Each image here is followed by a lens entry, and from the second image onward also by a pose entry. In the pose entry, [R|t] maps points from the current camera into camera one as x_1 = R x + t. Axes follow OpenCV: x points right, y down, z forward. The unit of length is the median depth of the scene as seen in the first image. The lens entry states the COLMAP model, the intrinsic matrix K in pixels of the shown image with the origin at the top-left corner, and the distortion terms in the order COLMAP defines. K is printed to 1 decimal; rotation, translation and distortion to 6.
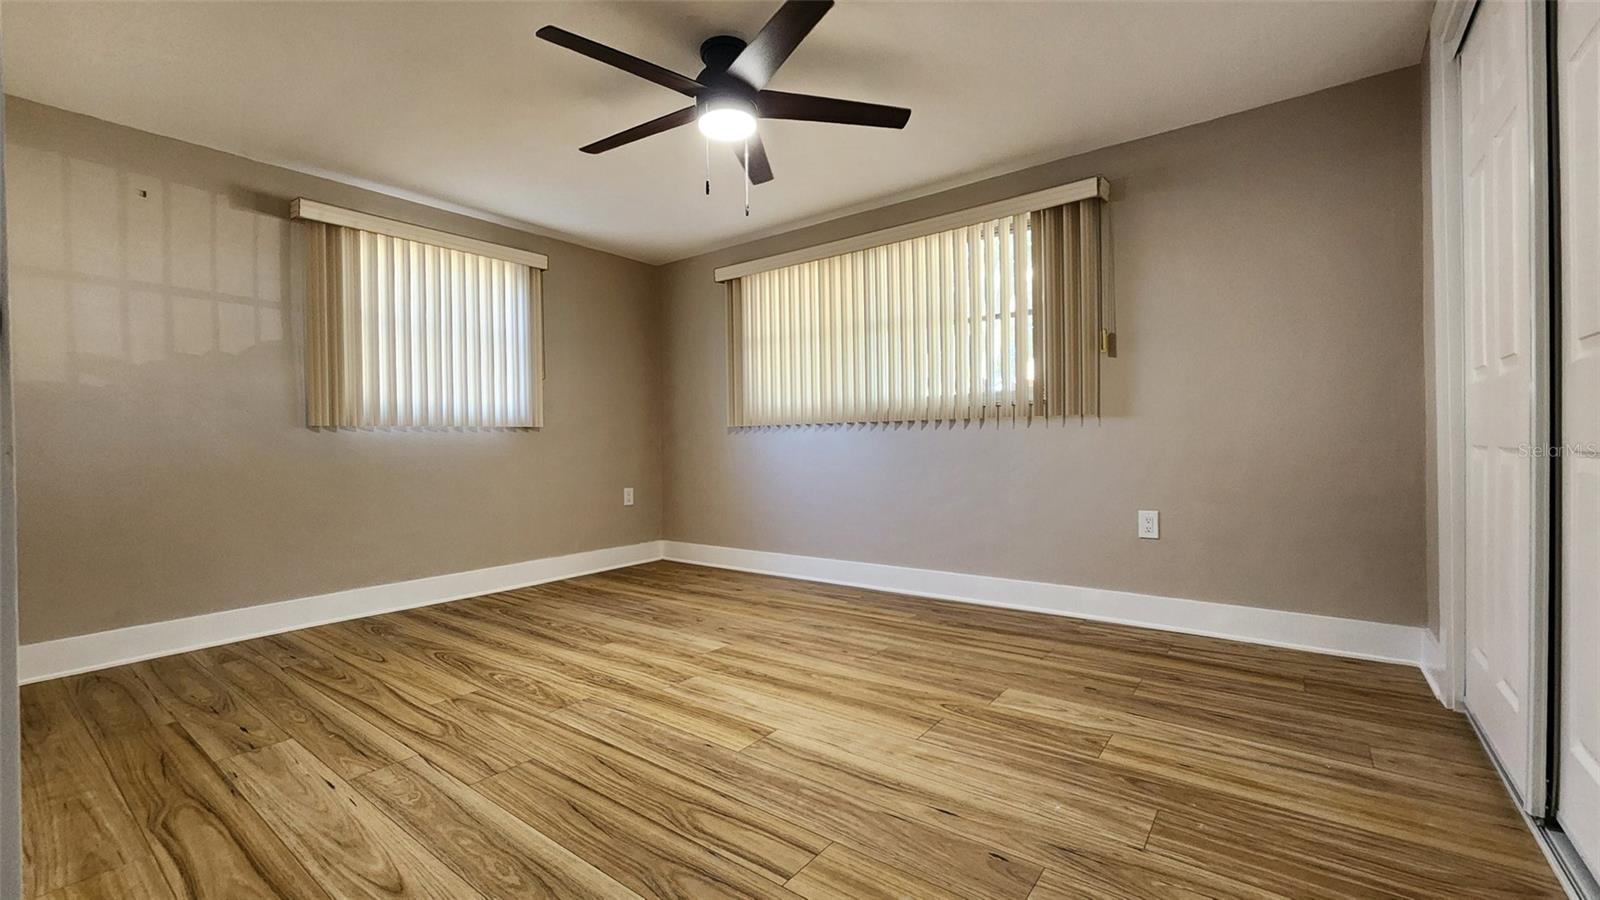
lens RADIAL K [[647.0, 0, 803.8], [0, 647.0, 444.3], [0, 0, 1]] dist [-0.001747, -0.000122]
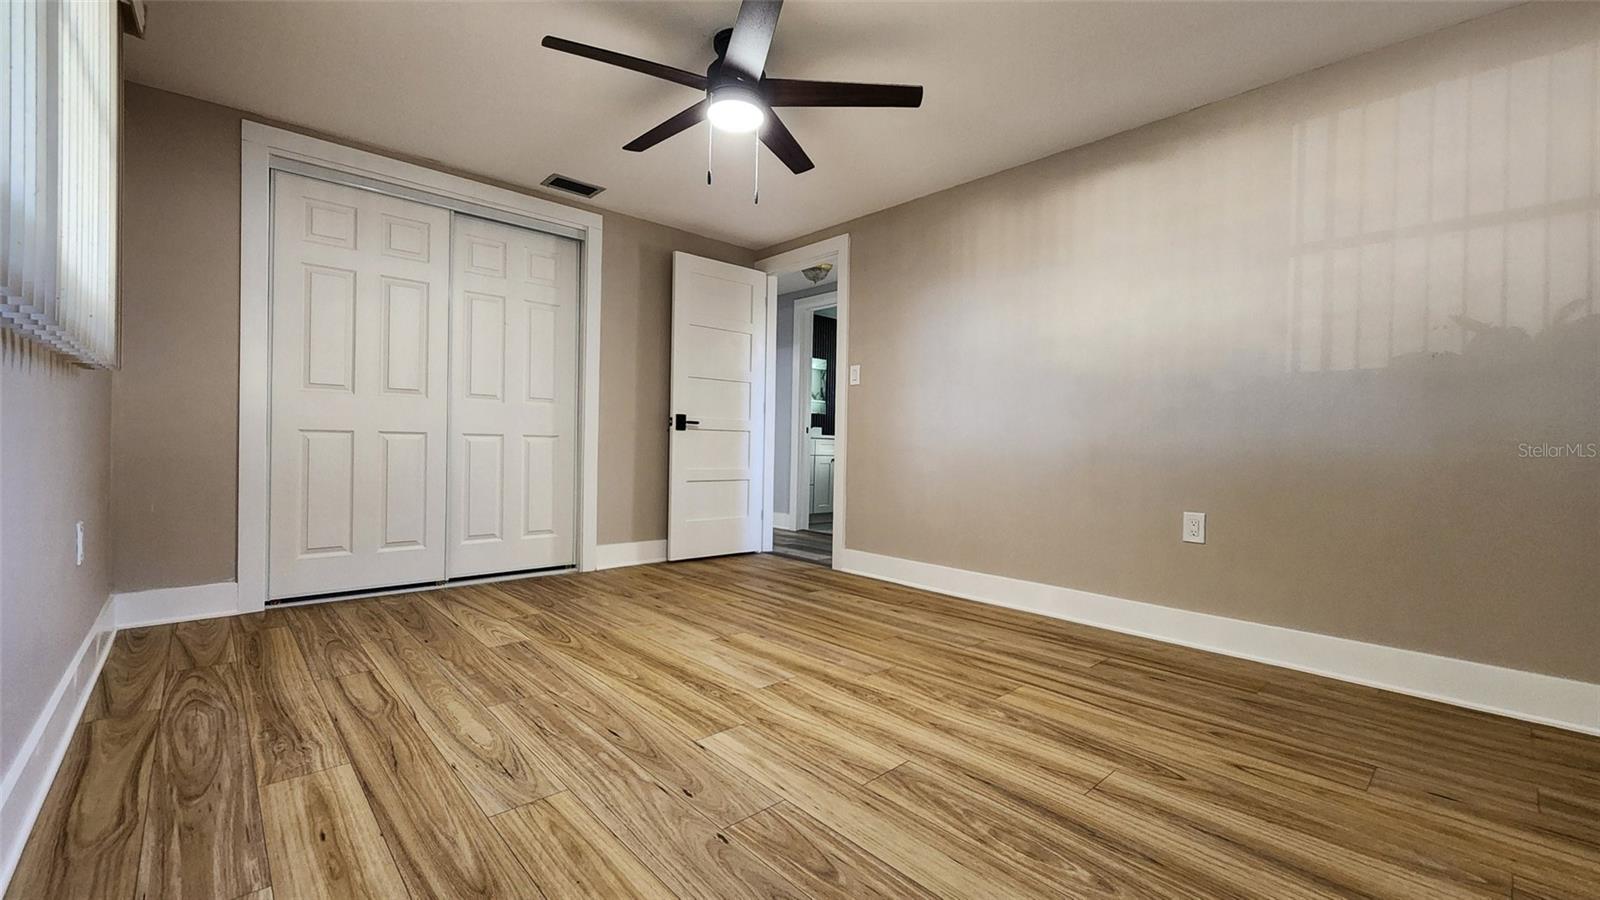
lens RADIAL K [[647.0, 0, 803.6], [0, 647.0, 450.6], [0, 0, 1]] dist [-0.001747, -0.000122]
pose [[-0.984537, -0.005314, 0.175097, -0.383852], [-0.003617, 0.999943, 0.010008, 0.026516], [-0.175140, 0.009220, -0.984500, 1.885297]]
